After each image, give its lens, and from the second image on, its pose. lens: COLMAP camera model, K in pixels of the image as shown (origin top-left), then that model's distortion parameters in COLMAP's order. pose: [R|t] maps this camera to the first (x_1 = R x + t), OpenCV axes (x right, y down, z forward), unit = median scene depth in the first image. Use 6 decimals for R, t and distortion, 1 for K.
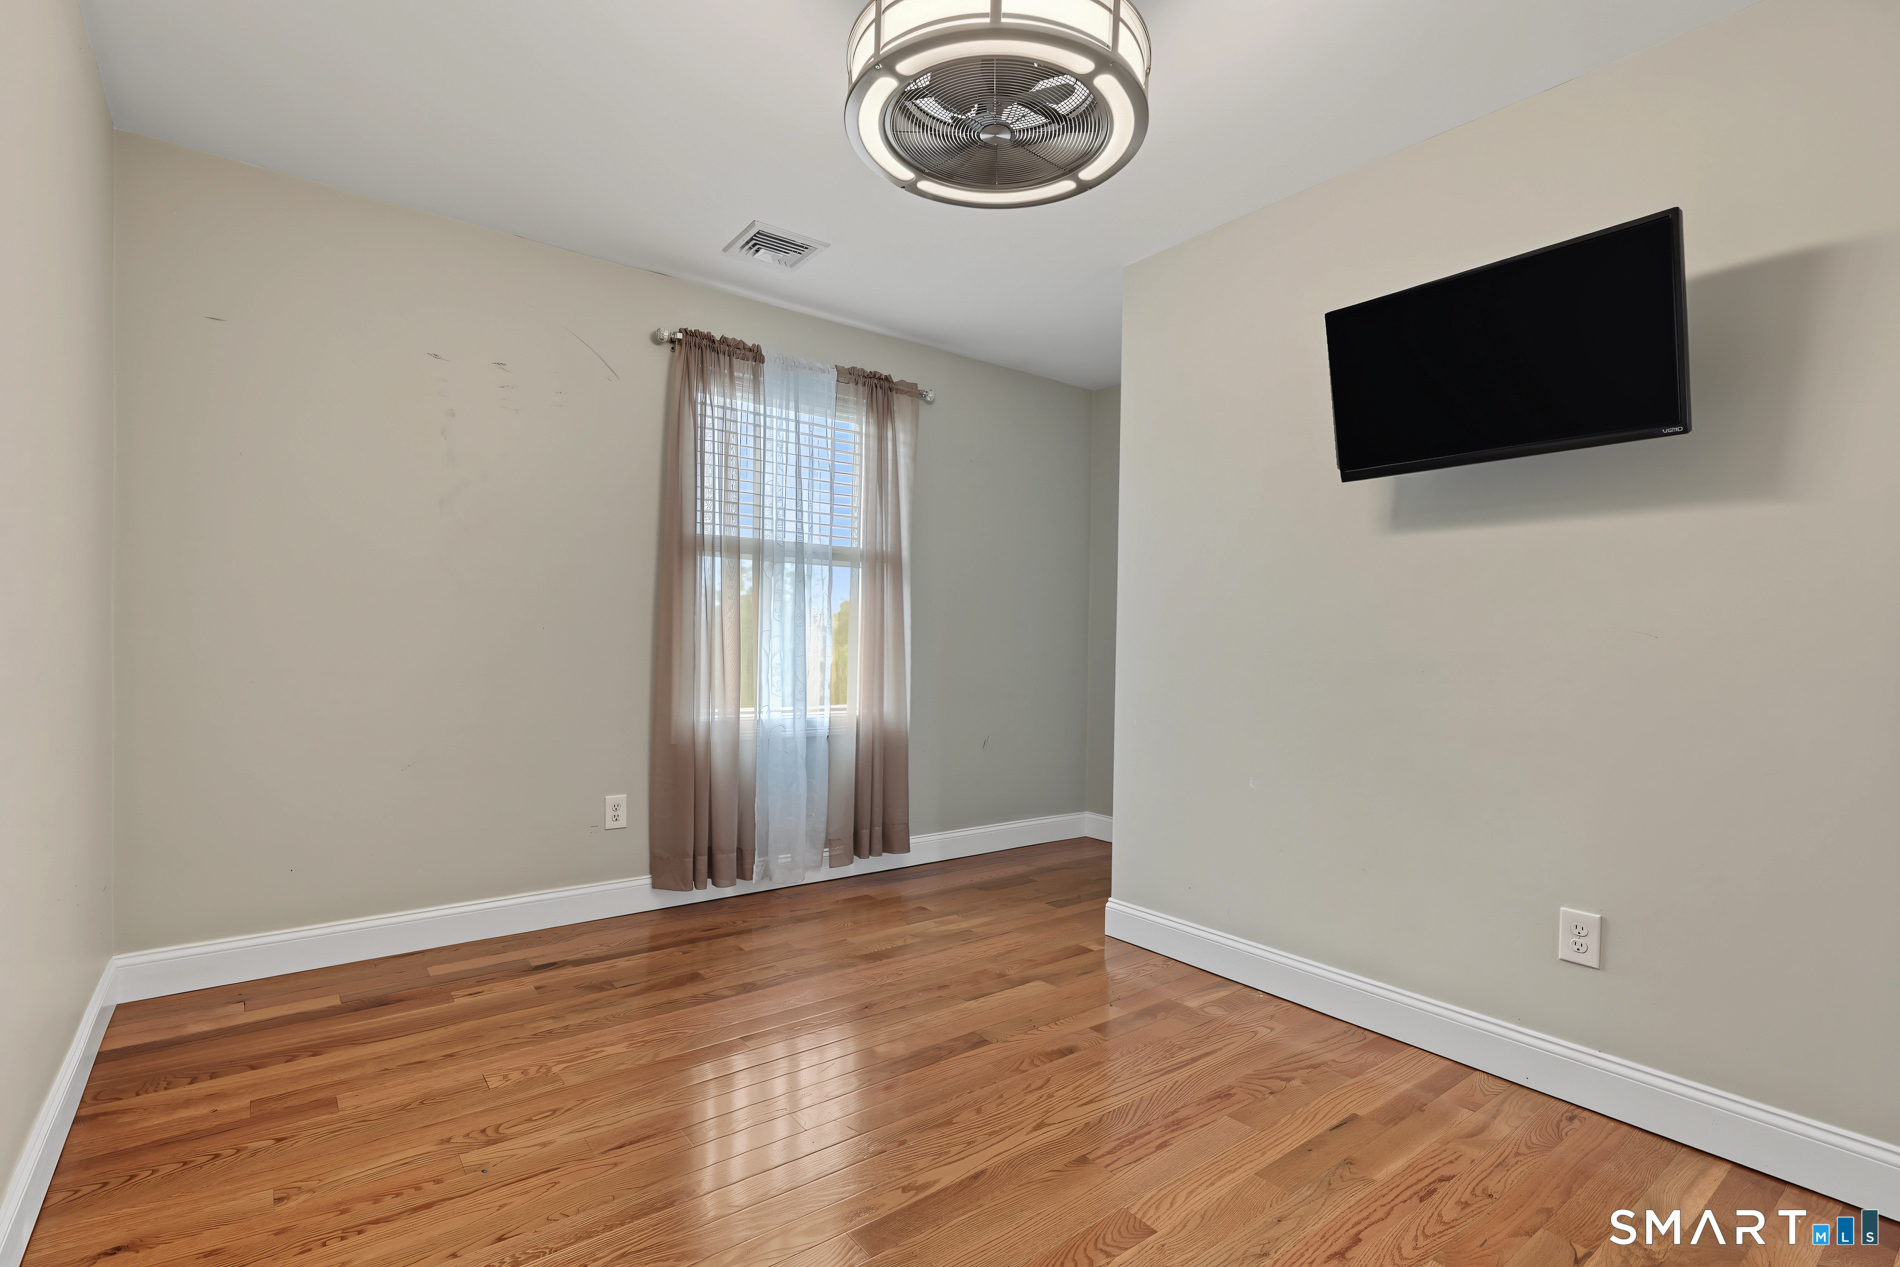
lens RADIAL K [[893.6, 0, 949.3], [0, 893.6, 640.0], [0, 0, 1]] dist [0.010915, -0.000710]
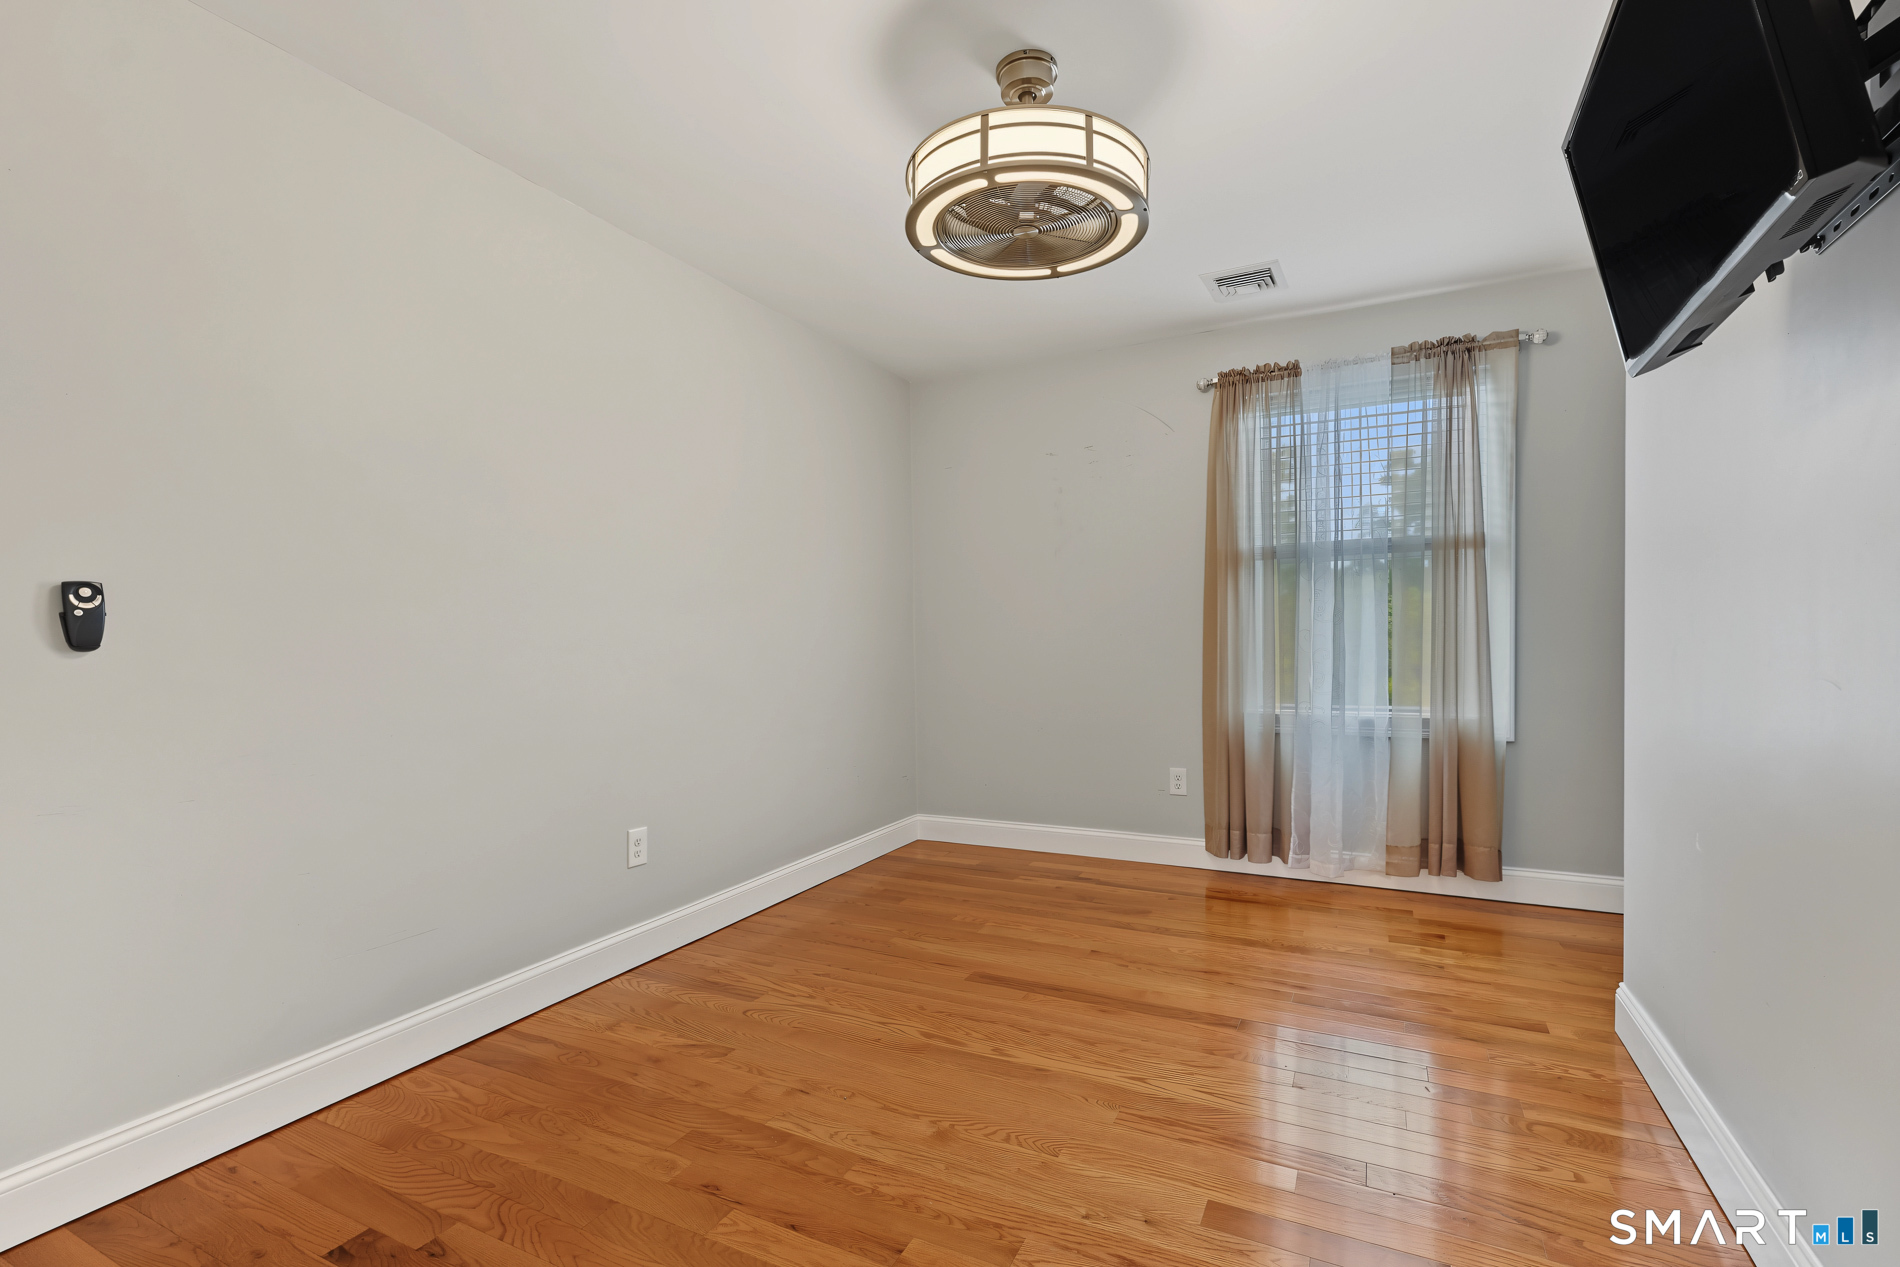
lens RADIAL K [[869.8, 0, 949.1], [0, 869.8, 643.8], [0, 0, 1]] dist [0.004314, -0.000080]
pose [[0.430151, -0.019531, -0.902546, 0.571404], [0.019046, 0.999740, -0.012557, 0.010929], [0.902556, -0.011789, 0.430411, 0.198913]]
